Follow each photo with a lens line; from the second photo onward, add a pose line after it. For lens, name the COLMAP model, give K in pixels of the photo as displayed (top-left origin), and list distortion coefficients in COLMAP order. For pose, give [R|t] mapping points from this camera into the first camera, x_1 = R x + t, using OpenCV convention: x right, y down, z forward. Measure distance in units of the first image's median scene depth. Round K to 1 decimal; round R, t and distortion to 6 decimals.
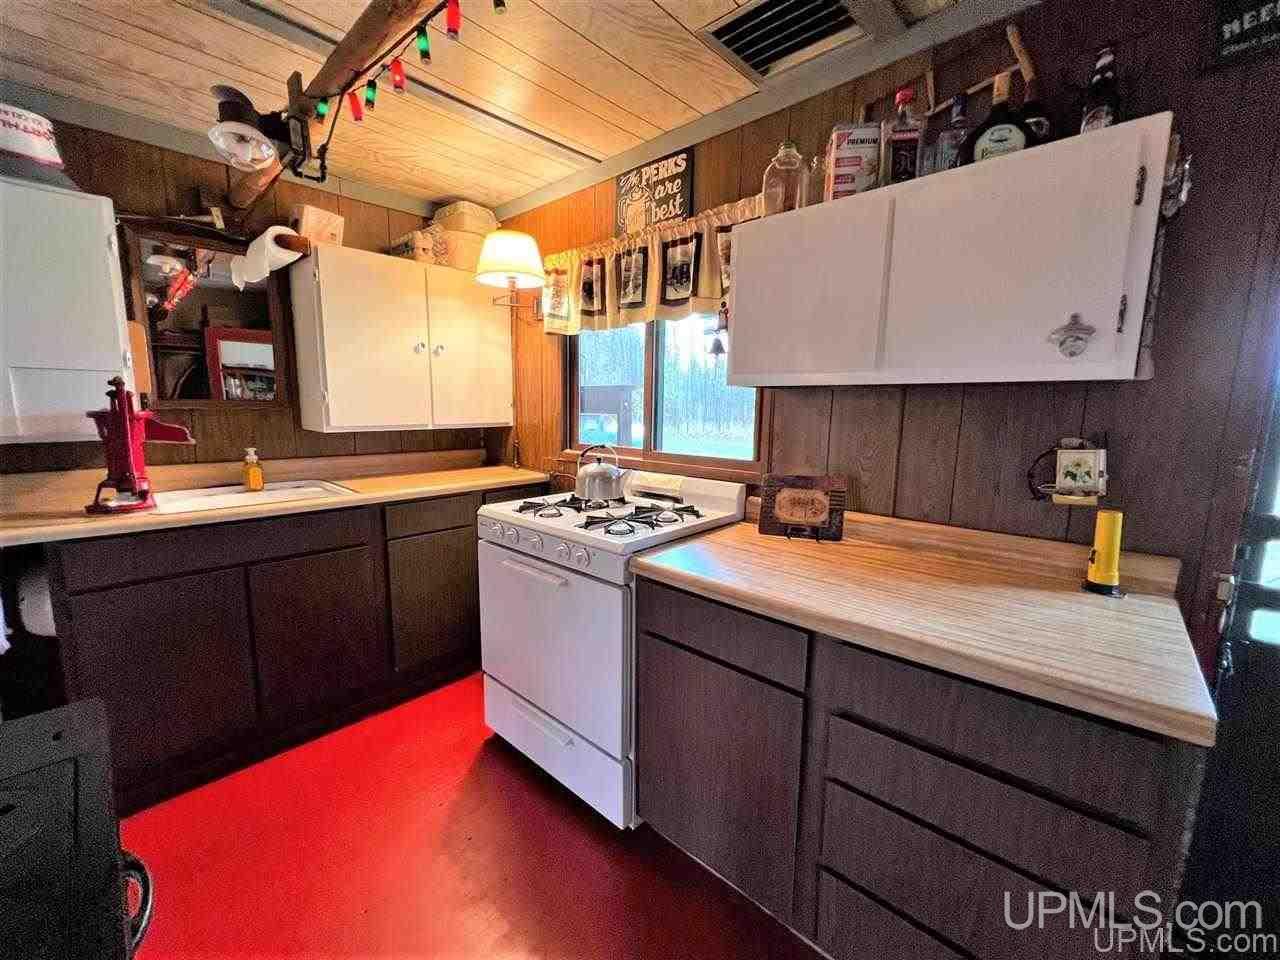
lens RADIAL K [[514.9, 0, 638.3], [0, 514.9, 476.2], [0, 0, 1]] dist [0.001016, 0.000144]
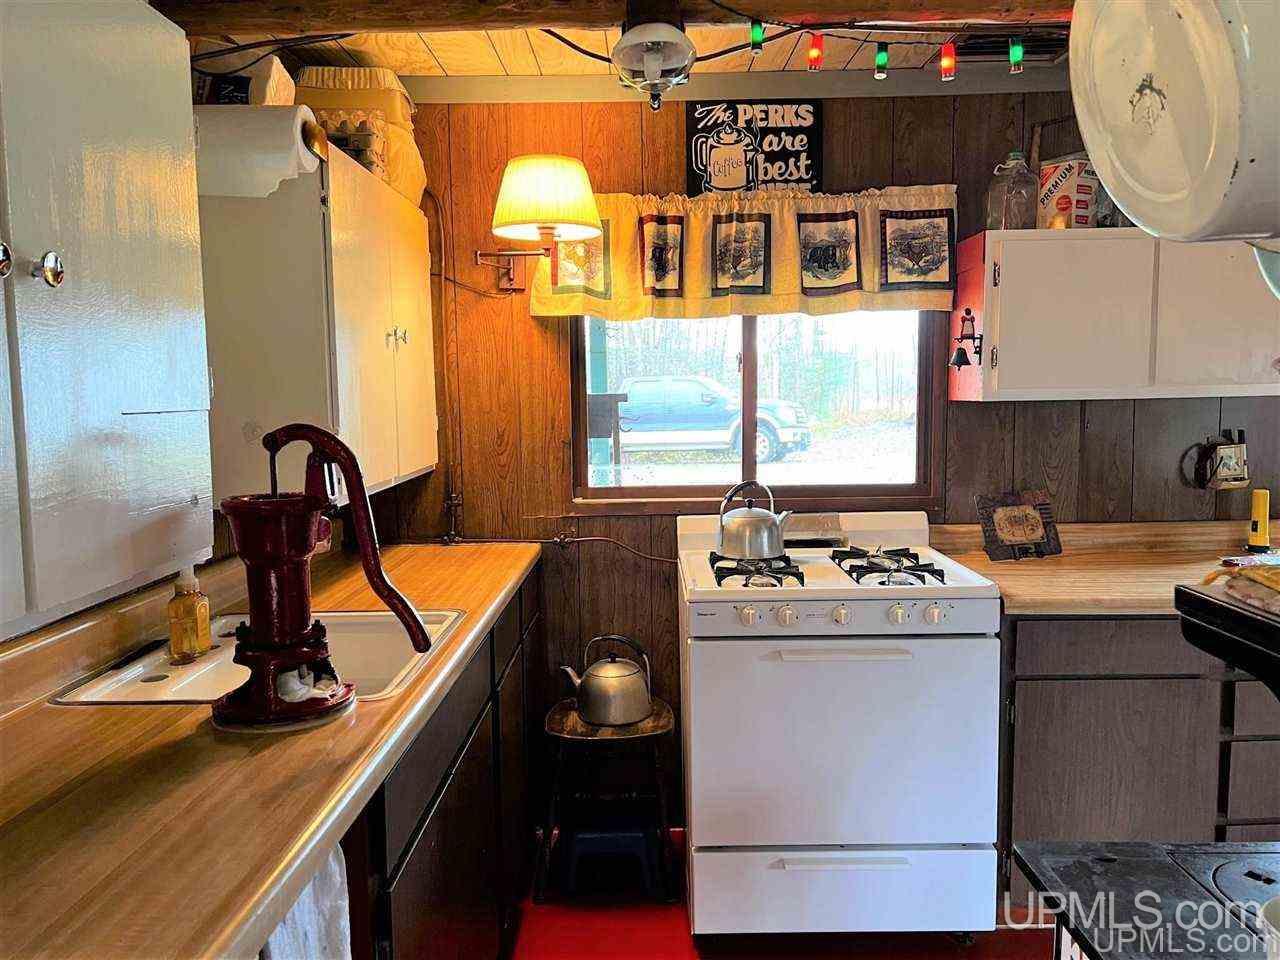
lens RADIAL K [[946.2, 0, 640.0], [0, 946.2, 480.0], [0, 0, 1]] dist [0.032101, -0.005569]
pose [[0.737310, -0.094411, 0.668925, -1.089330], [0.121429, 0.992580, 0.006249, -0.094512], [-0.664552, 0.076620, 0.743303, 0.130586]]
